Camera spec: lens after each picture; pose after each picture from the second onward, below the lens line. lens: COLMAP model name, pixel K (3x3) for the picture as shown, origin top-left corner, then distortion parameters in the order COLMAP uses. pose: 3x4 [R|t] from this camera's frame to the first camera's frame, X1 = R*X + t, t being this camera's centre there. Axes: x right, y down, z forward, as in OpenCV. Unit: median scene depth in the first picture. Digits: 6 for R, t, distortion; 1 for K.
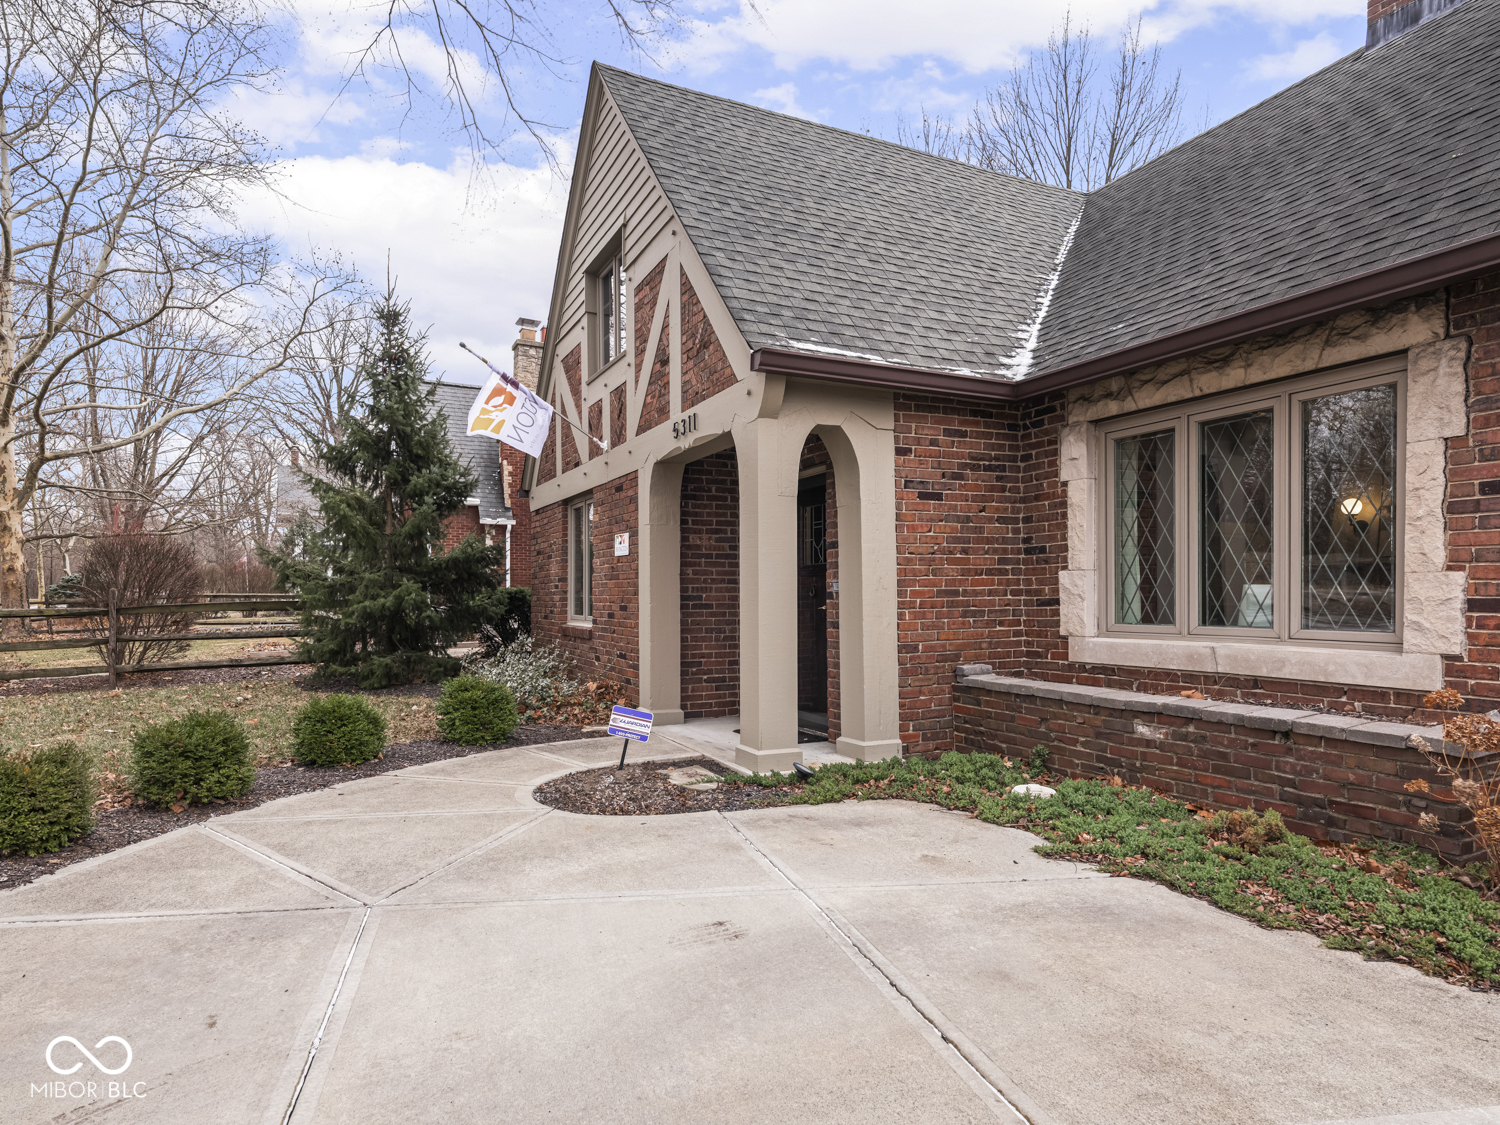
lens RADIAL K [[881.1, 0, 768.4], [0, 881.1, 602.4], [0, 0, 1]] dist [0.002389, -0.002265]
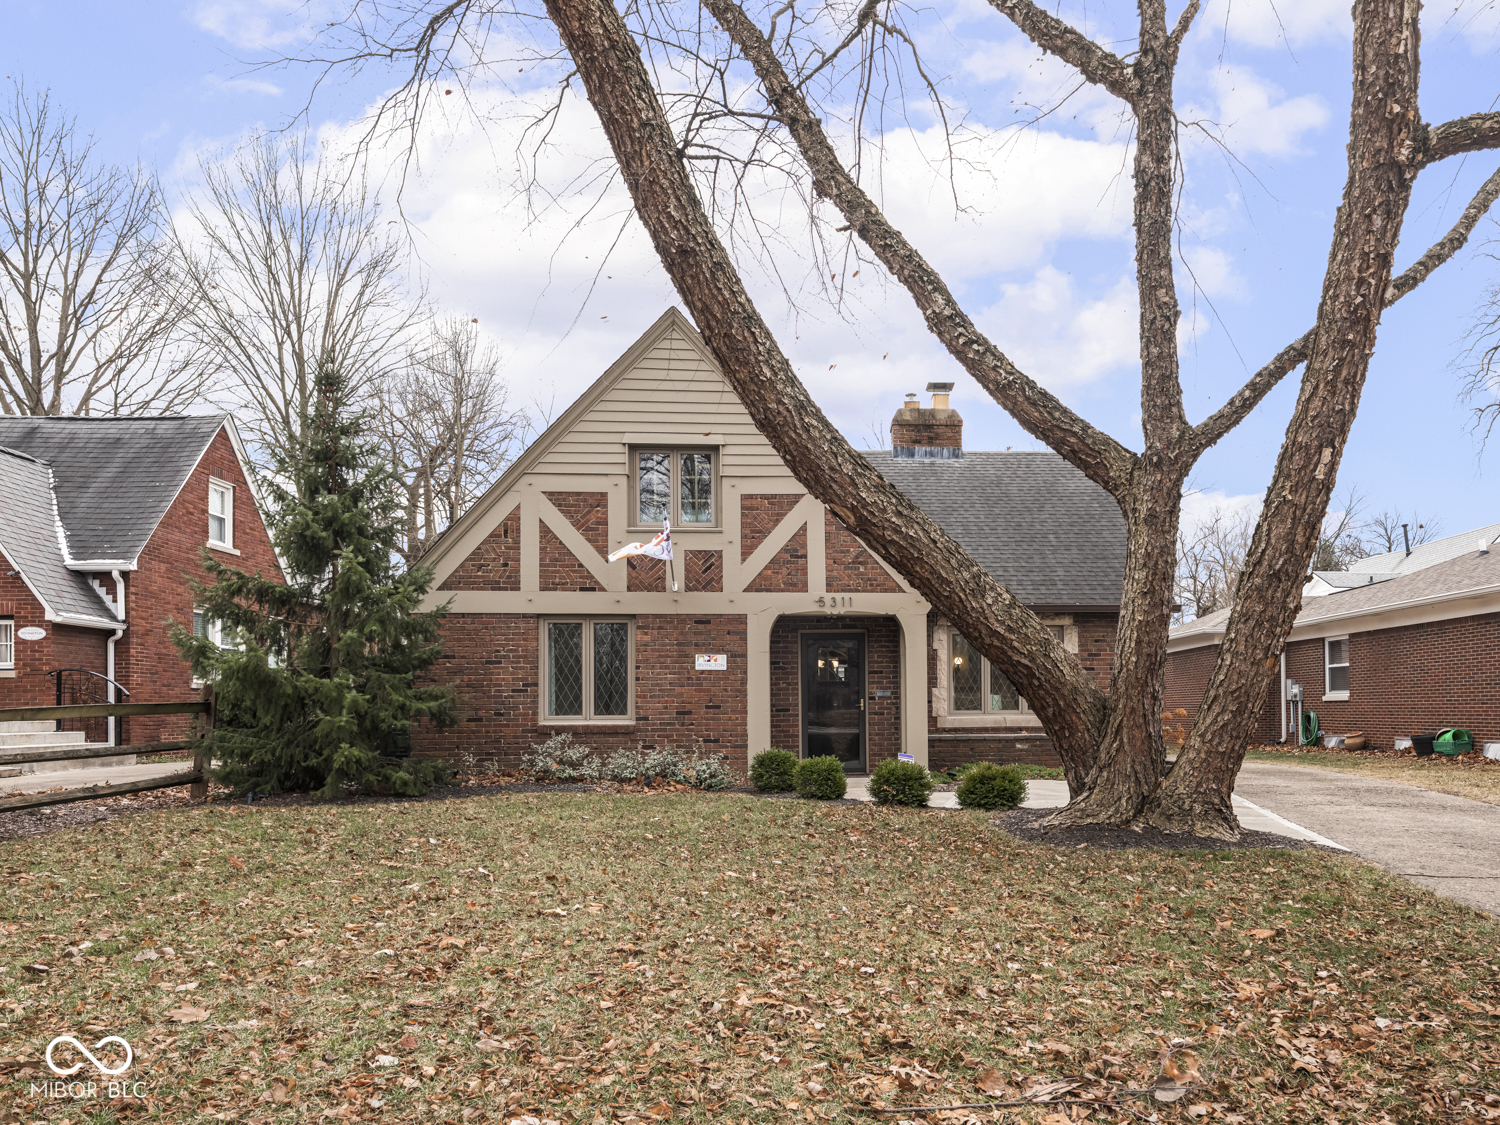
lens RADIAL K [[861.6, 0, 937.8], [0, 861.6, 688.7], [0, 0, 1]] dist [-0.000419, 0.002772]
pose [[0.335337, 0.020978, 0.941865, -2.061395], [0.012794, 0.999558, -0.026818, 0.029214], [-0.942012, 0.021043, 0.334920, 0.289191]]
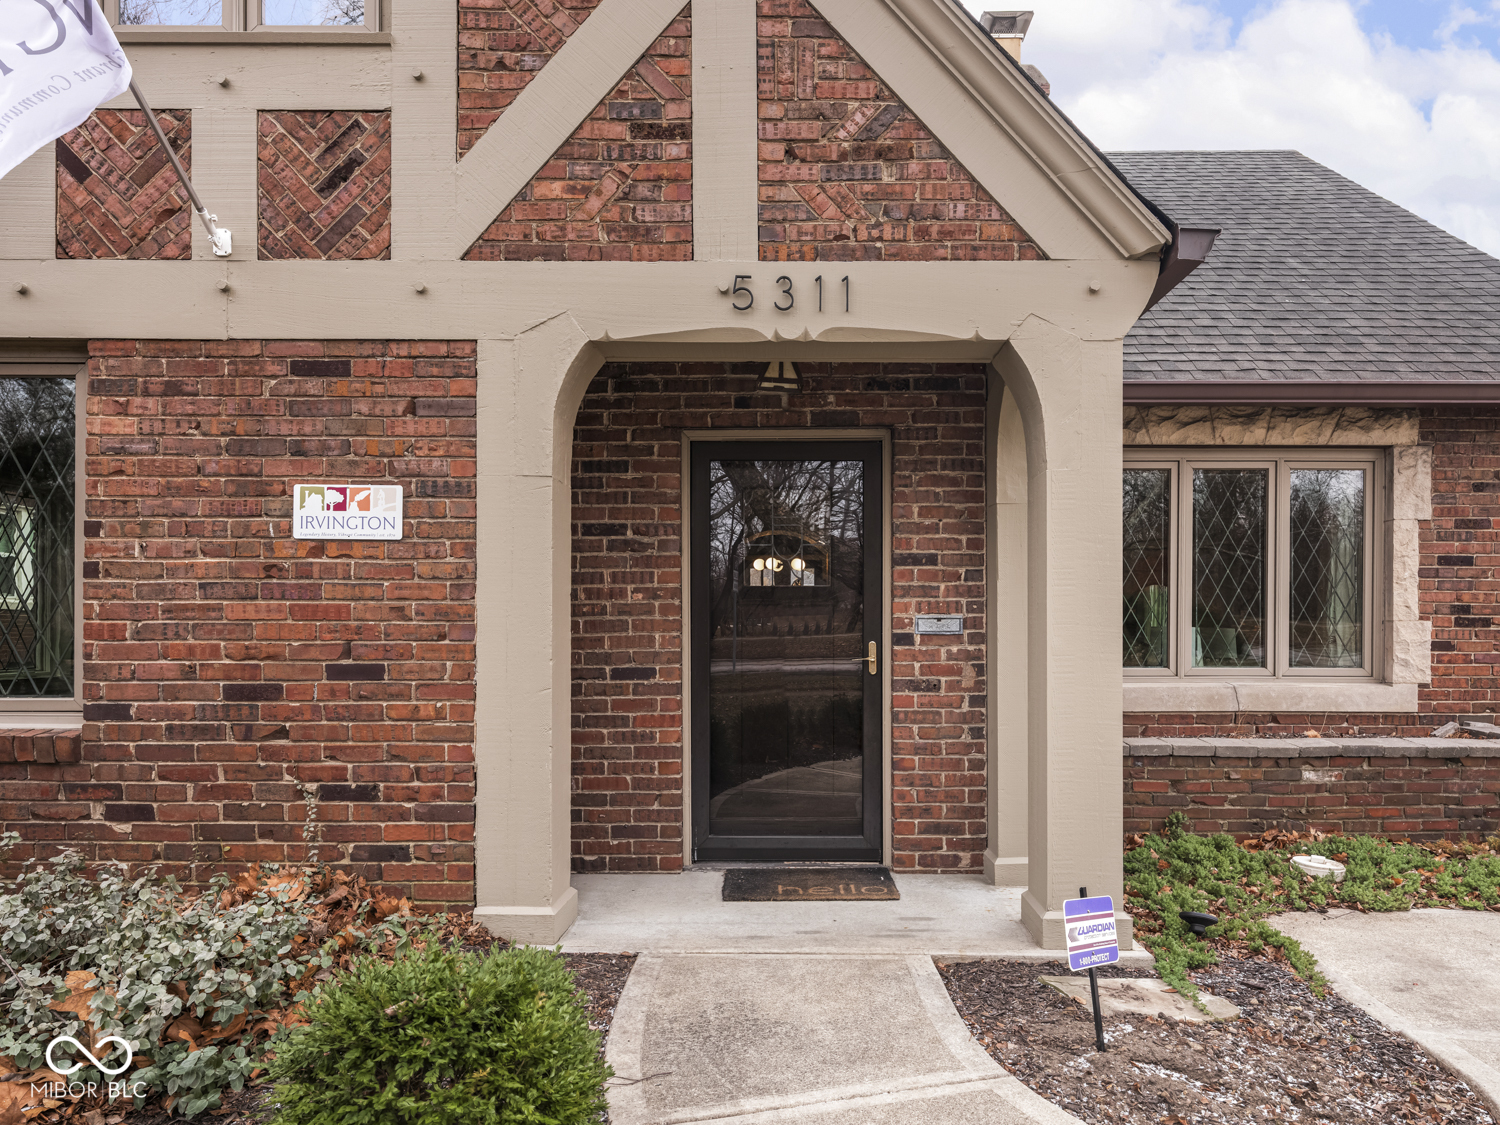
lens RADIAL K [[888.2, 0, 800.1], [0, 888.2, 622.2], [0, 0, 1]] dist [0.001930, -0.001933]
pose [[0.446166, 0.007577, 0.894918, -0.661035], [0.002287, 0.999951, -0.009607, -0.017542], [-0.894947, 0.006333, 0.446127, 0.973366]]
